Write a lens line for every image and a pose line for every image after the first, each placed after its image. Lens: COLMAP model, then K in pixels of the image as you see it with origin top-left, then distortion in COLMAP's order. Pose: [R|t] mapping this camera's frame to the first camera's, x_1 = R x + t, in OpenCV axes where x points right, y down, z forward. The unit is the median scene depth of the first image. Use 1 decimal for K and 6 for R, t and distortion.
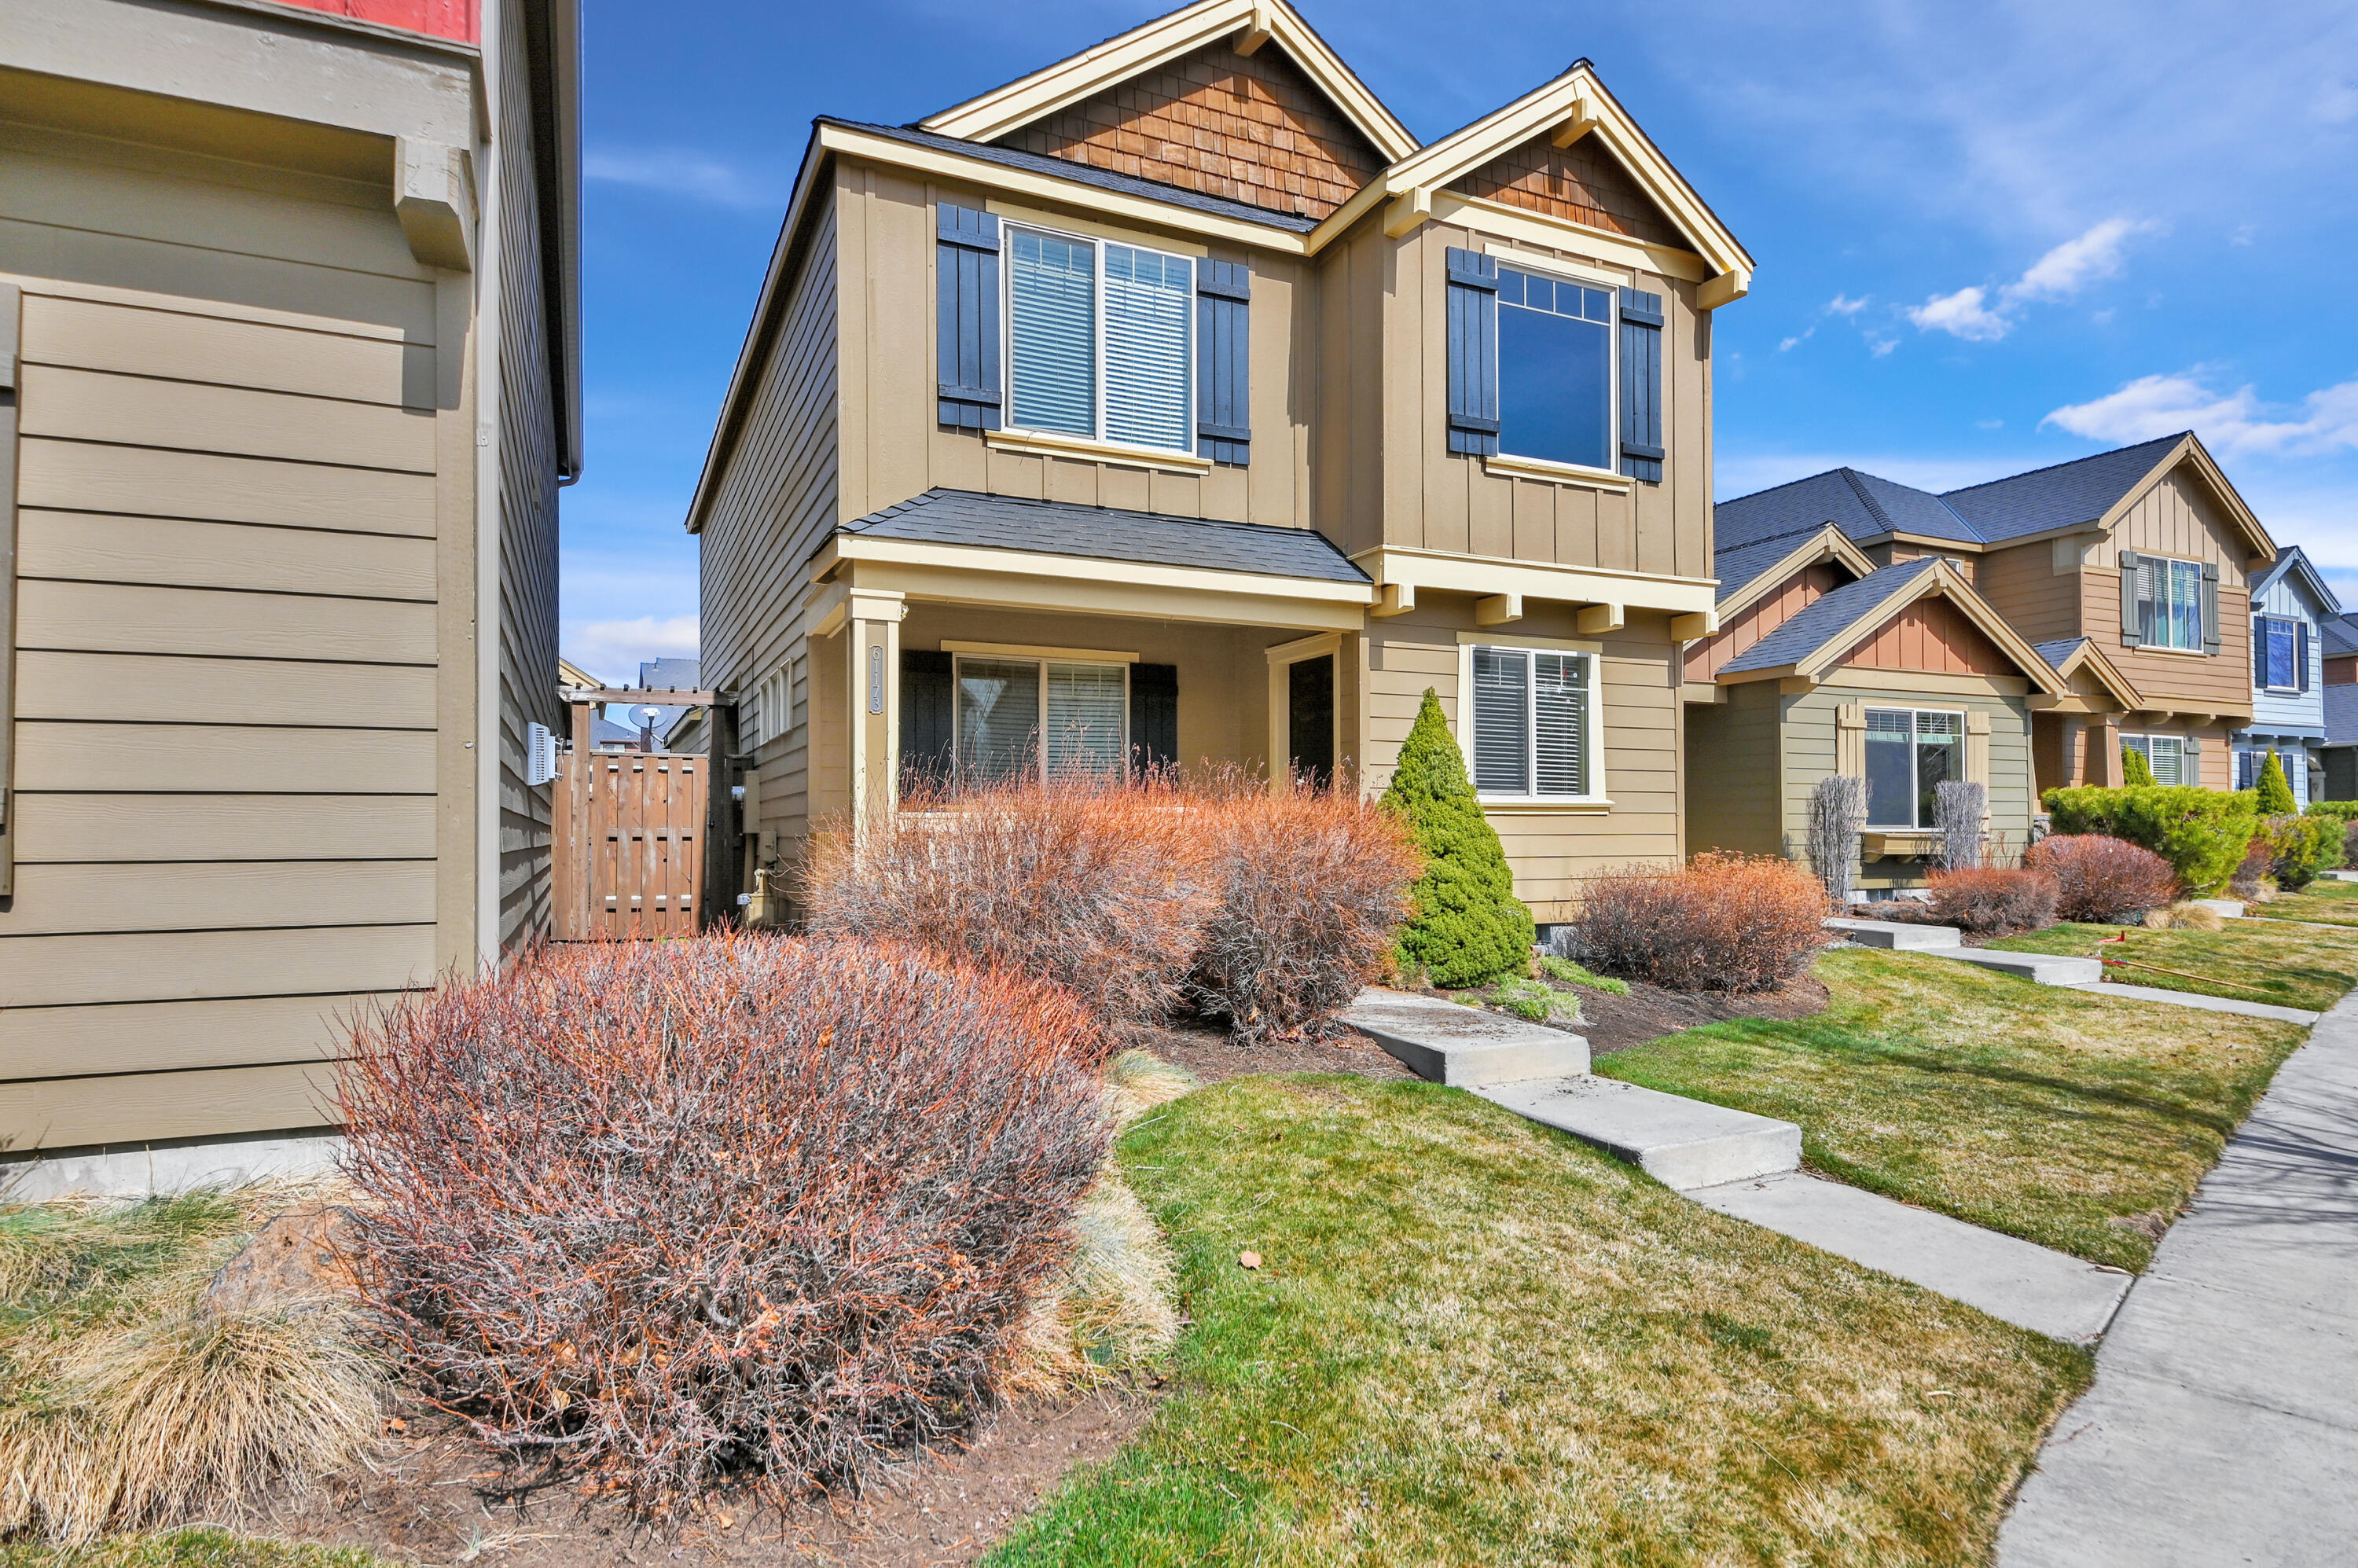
lens RADIAL K [[1325.3, 0, 1243.3], [0, 1325.3, 826.2], [0, 0, 1]] dist [0.029119, -0.000264]
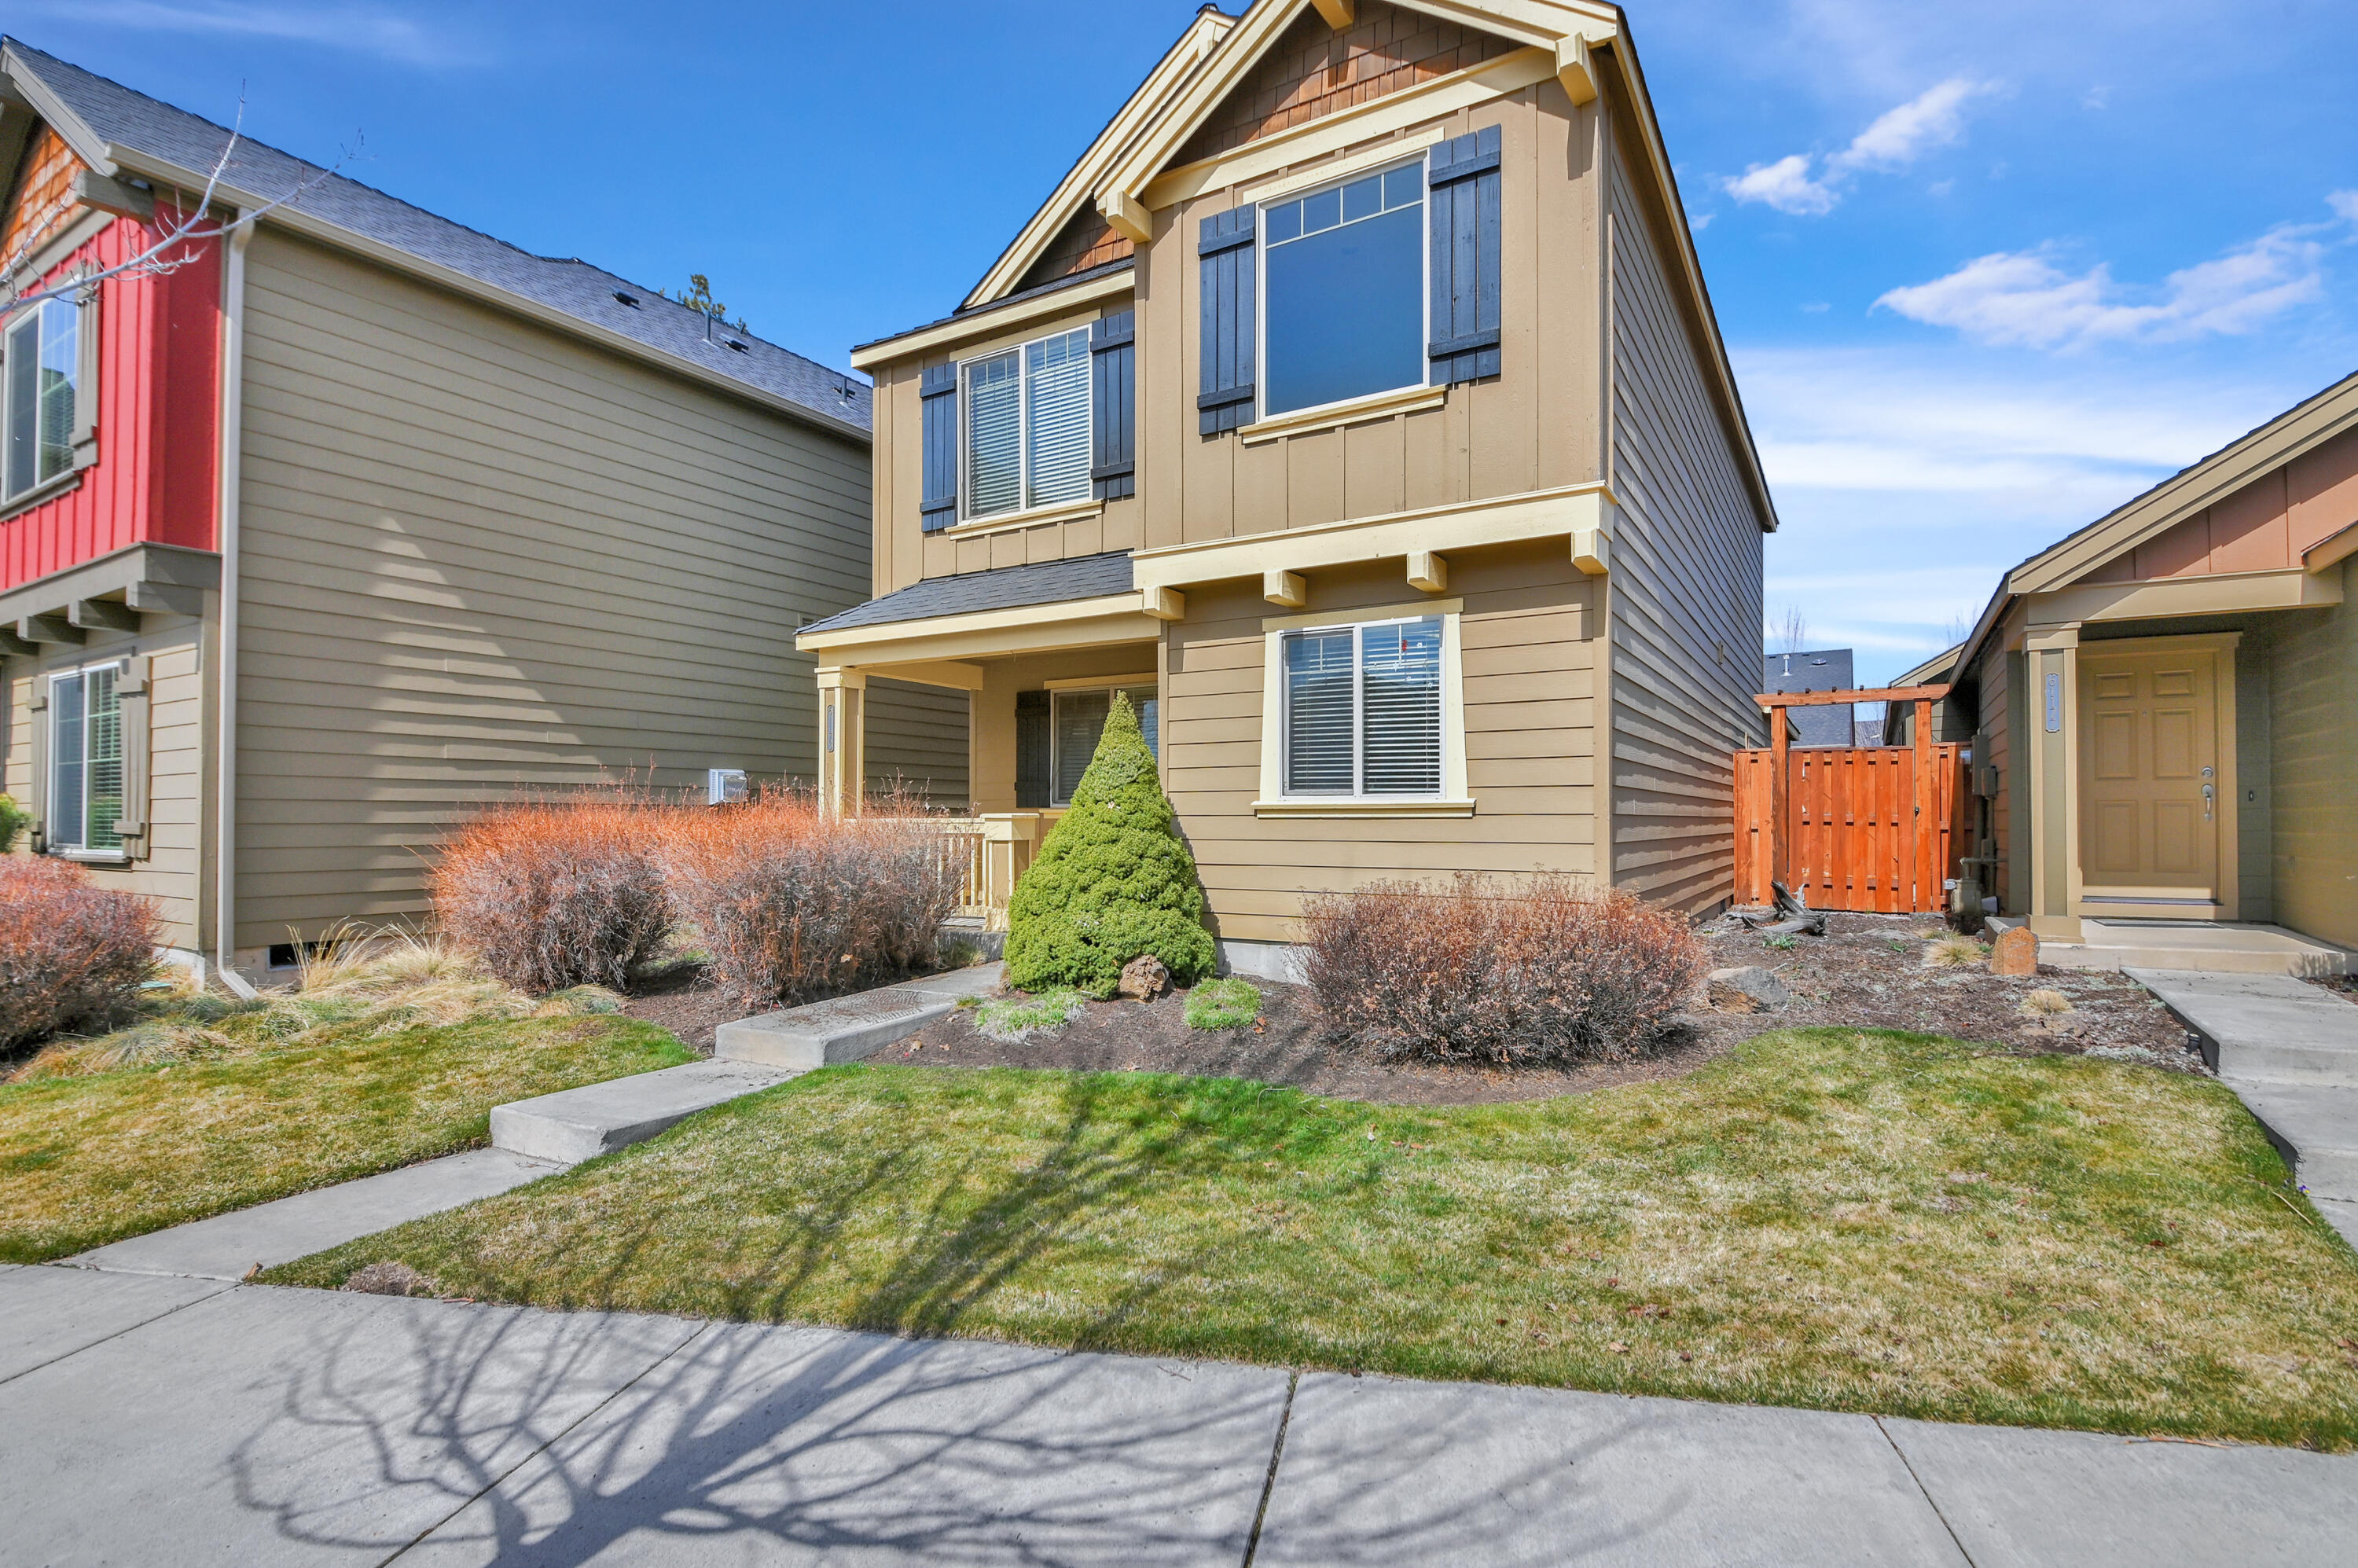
lens RADIAL K [[1146.1, 0, 1136.7], [0, 1146.1, 815.8], [0, 0, 1]] dist [0.035481, -0.035753]
pose [[0.520802, 0.000994, -0.853677, 0.827828], [0.005501, 0.999975, 0.004520, -0.014985], [0.853660, -0.007050, 0.520784, 0.529620]]
